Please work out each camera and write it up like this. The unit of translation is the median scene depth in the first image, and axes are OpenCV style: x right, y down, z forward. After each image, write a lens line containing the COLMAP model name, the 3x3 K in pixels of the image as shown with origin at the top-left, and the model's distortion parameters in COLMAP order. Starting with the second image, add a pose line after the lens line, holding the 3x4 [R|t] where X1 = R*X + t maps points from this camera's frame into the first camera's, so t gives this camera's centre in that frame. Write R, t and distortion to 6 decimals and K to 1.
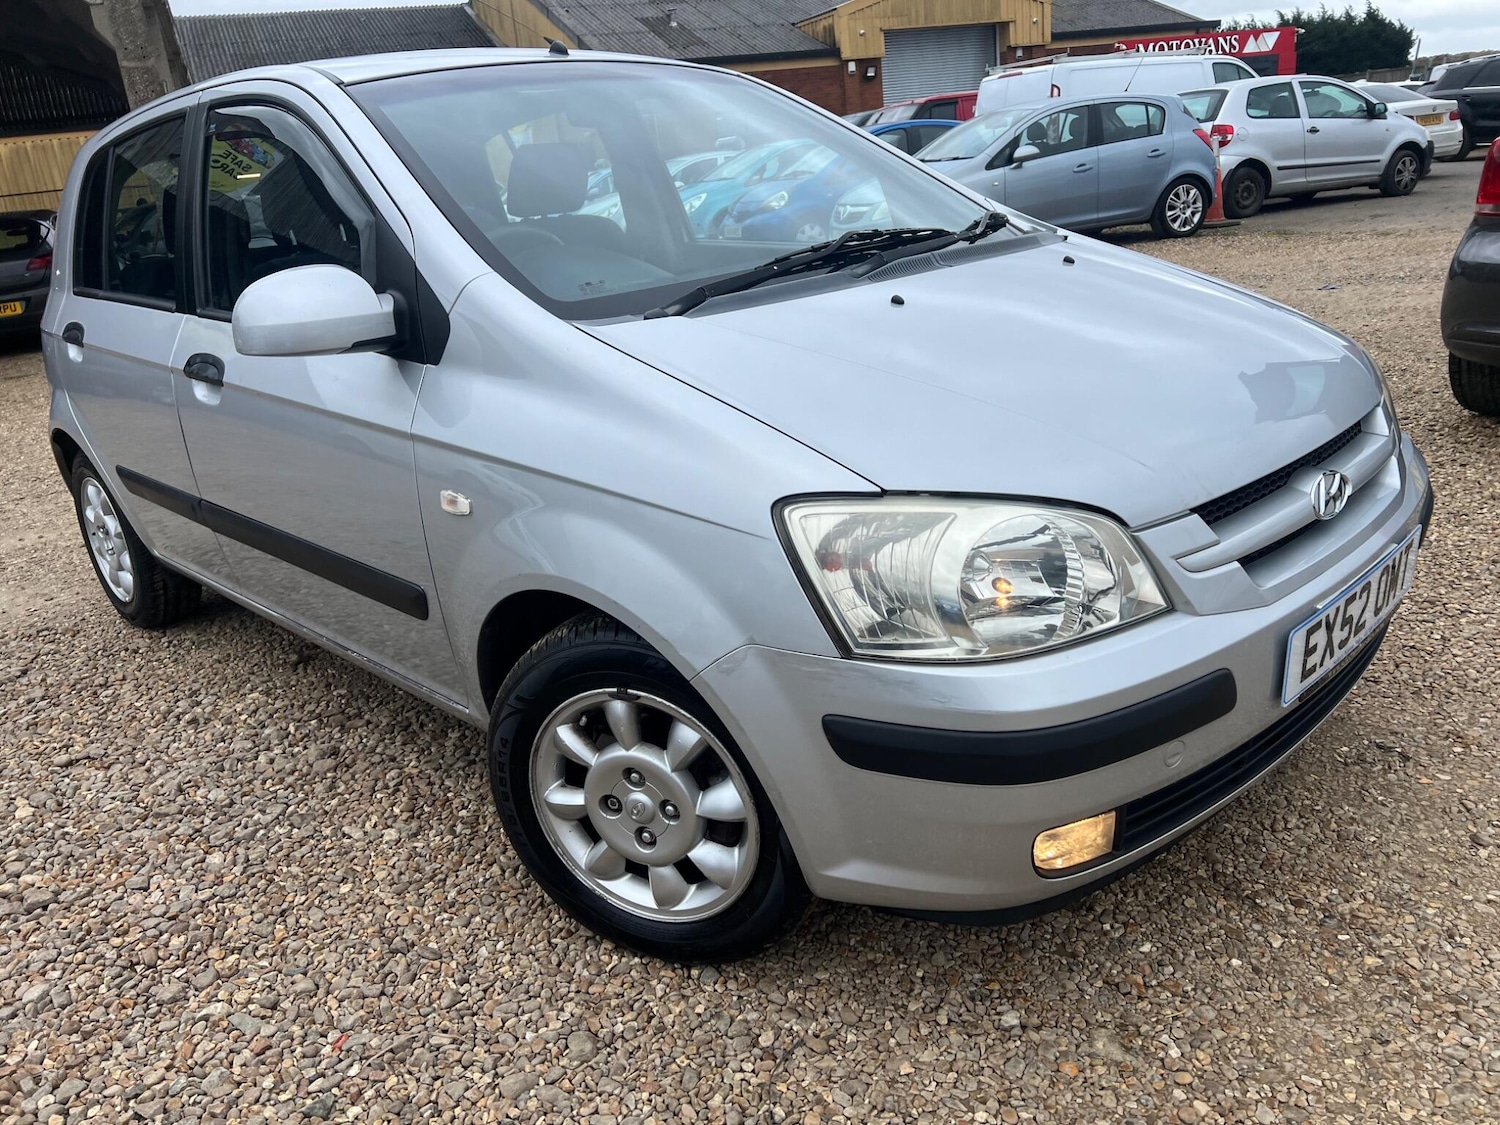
lens RADIAL K [[1105.5, 0, 746.5], [0, 1105.5, 553.3], [0, 0, 1]] dist [0.061369, -0.067334]
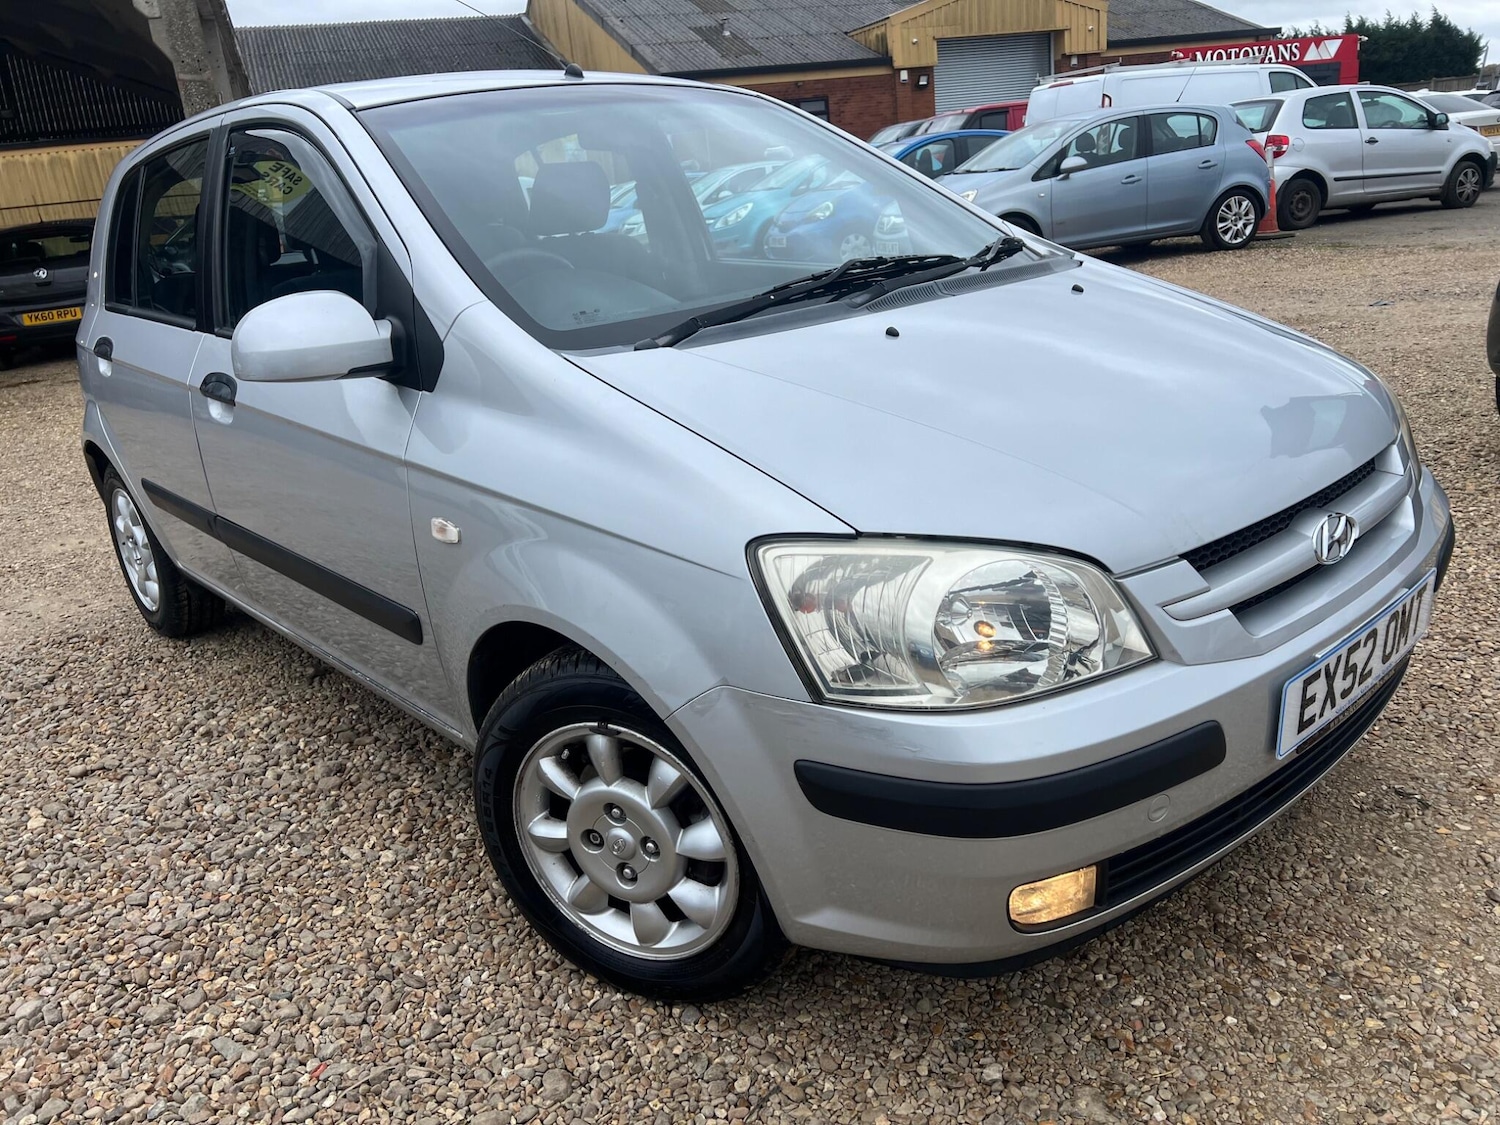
lens RADIAL K [[1105.5, 0, 749.9], [0, 1105.5, 550.4], [0, 0, 1]] dist [0.061369, -0.067334]
pose [[0.999102, 0.015478, -0.039439, 0.050531], [-0.015795, 0.999845, -0.007725, -0.024263], [0.039313, 0.008341, 0.999192, 0.013097]]
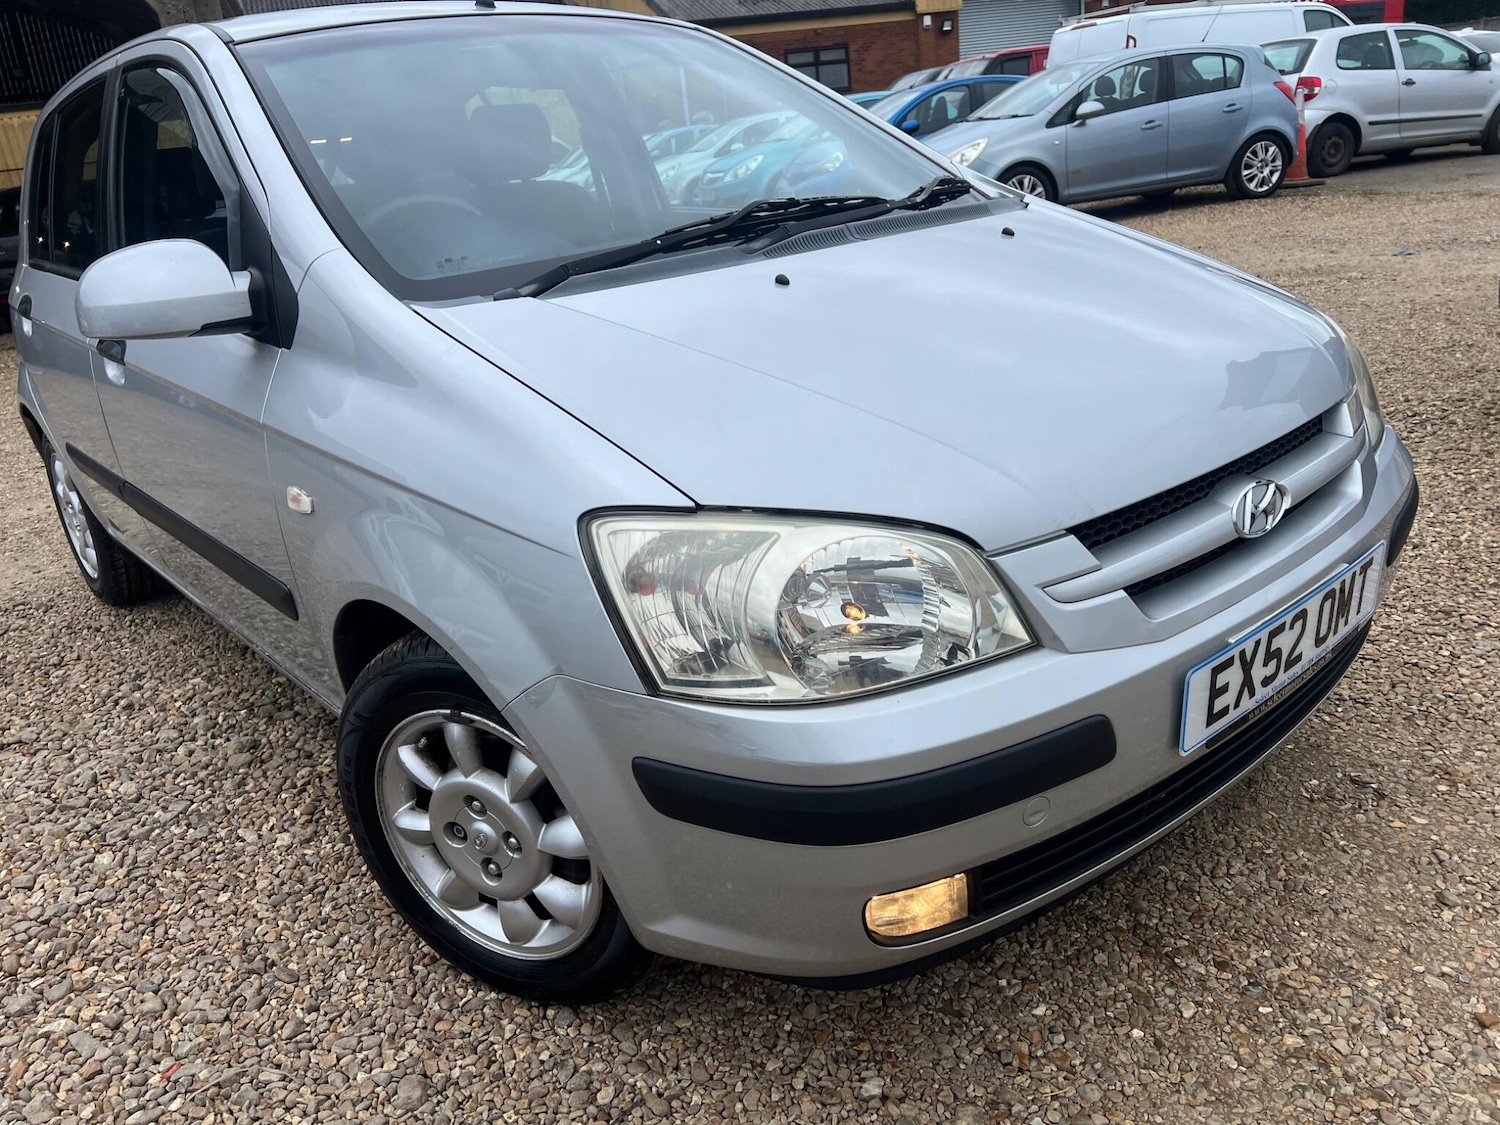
lens RADIAL K [[1105.5, 0, 740.9], [0, 1105.5, 564.0], [0, 0, 1]] dist [0.061369, -0.067334]
pose [[0.997429, 0.017838, -0.069408, 0.166278], [-0.015094, 0.999091, 0.039864, -0.034752], [0.070056, -0.038714, 0.996792, 0.099855]]
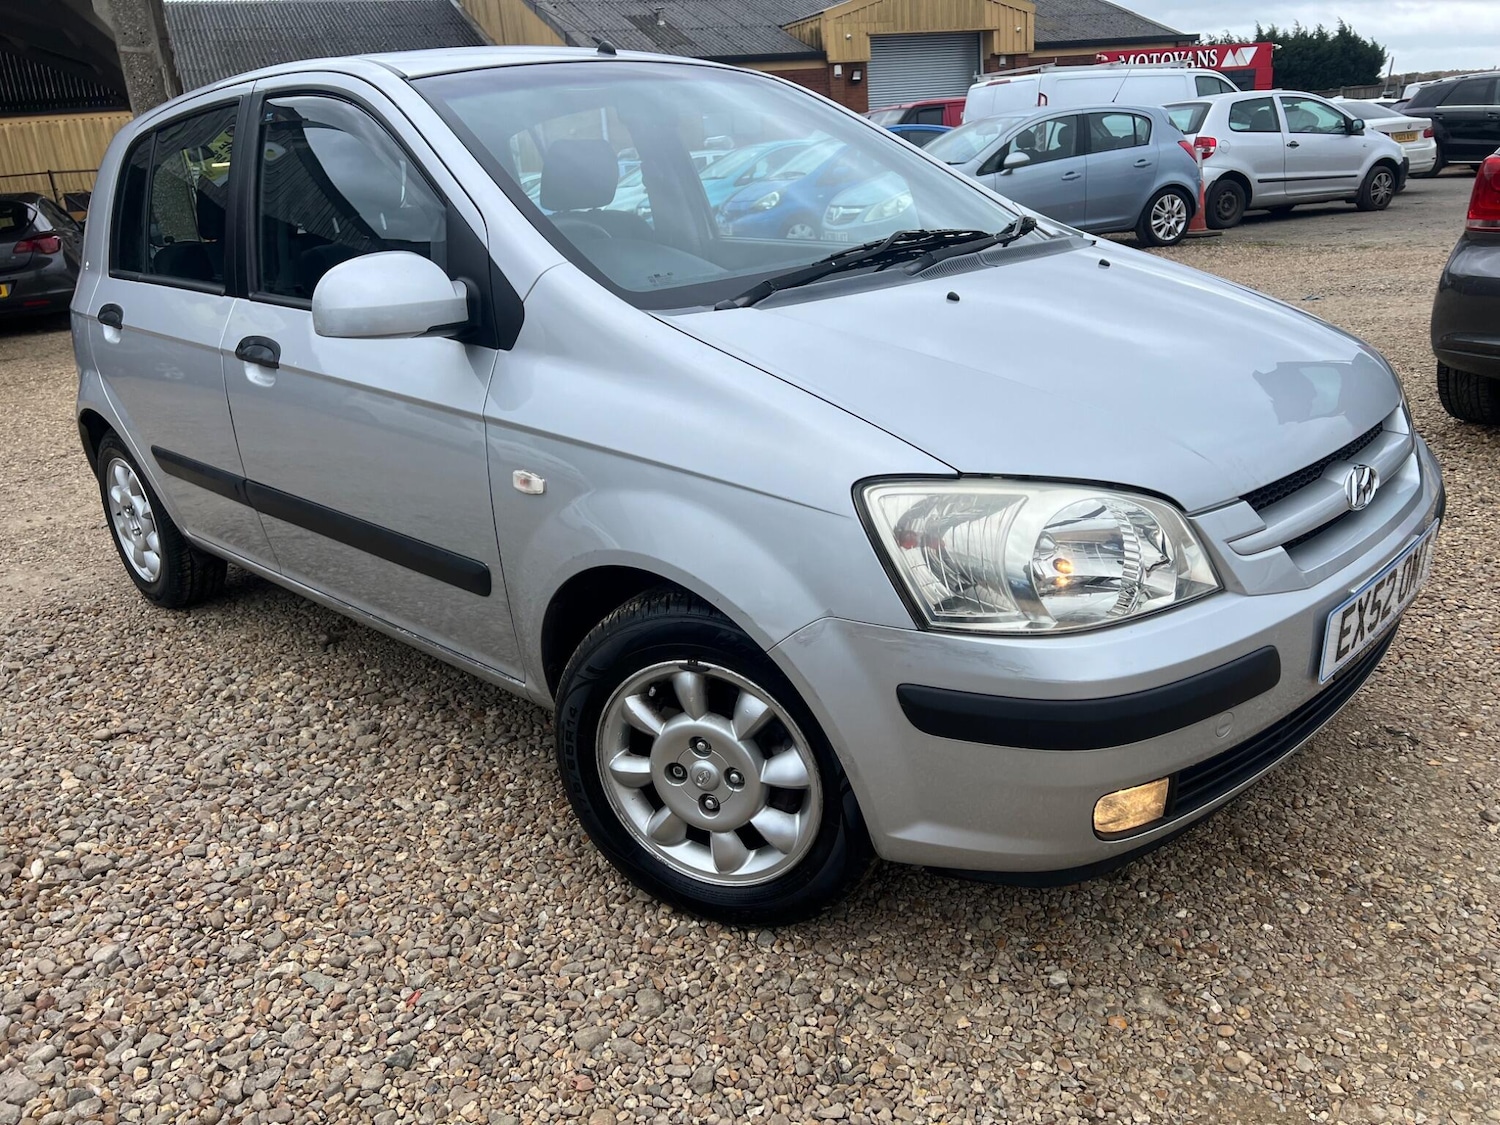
lens RADIAL K [[1105.5, 0, 751.1], [0, 1105.5, 543.7], [0, 0, 1]] dist [0.061369, -0.067334]
pose [[0.999528, 0.015247, 0.026676, -0.079223], [-0.015042, 0.999856, -0.007870, 0.017033], [-0.026792, 0.007465, 0.999613, -0.045405]]
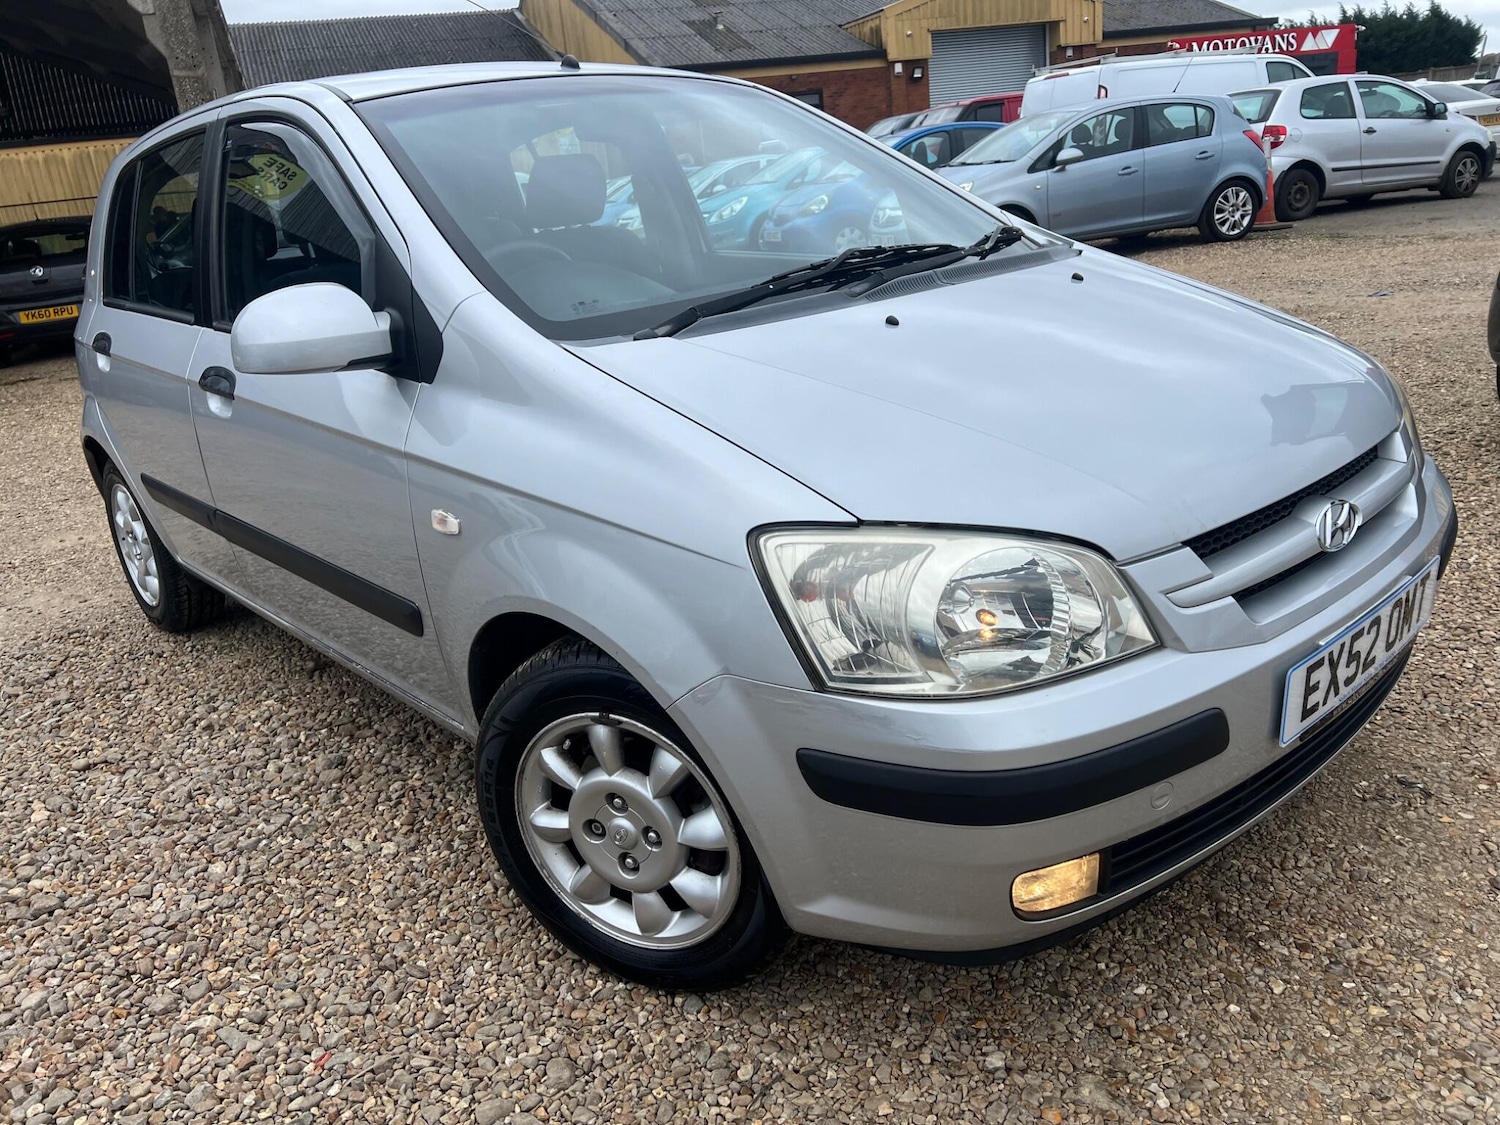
lens RADIAL K [[1105.5, 0, 738.5], [0, 1105.5, 553.5], [0, 0, 1]] dist [0.061369, -0.067334]
pose [[0.998899, 0.011822, -0.045398, 0.046245], [-0.011871, 0.999929, -0.000803, -0.019549], [0.045385, 0.001341, 0.998969, 0.013618]]
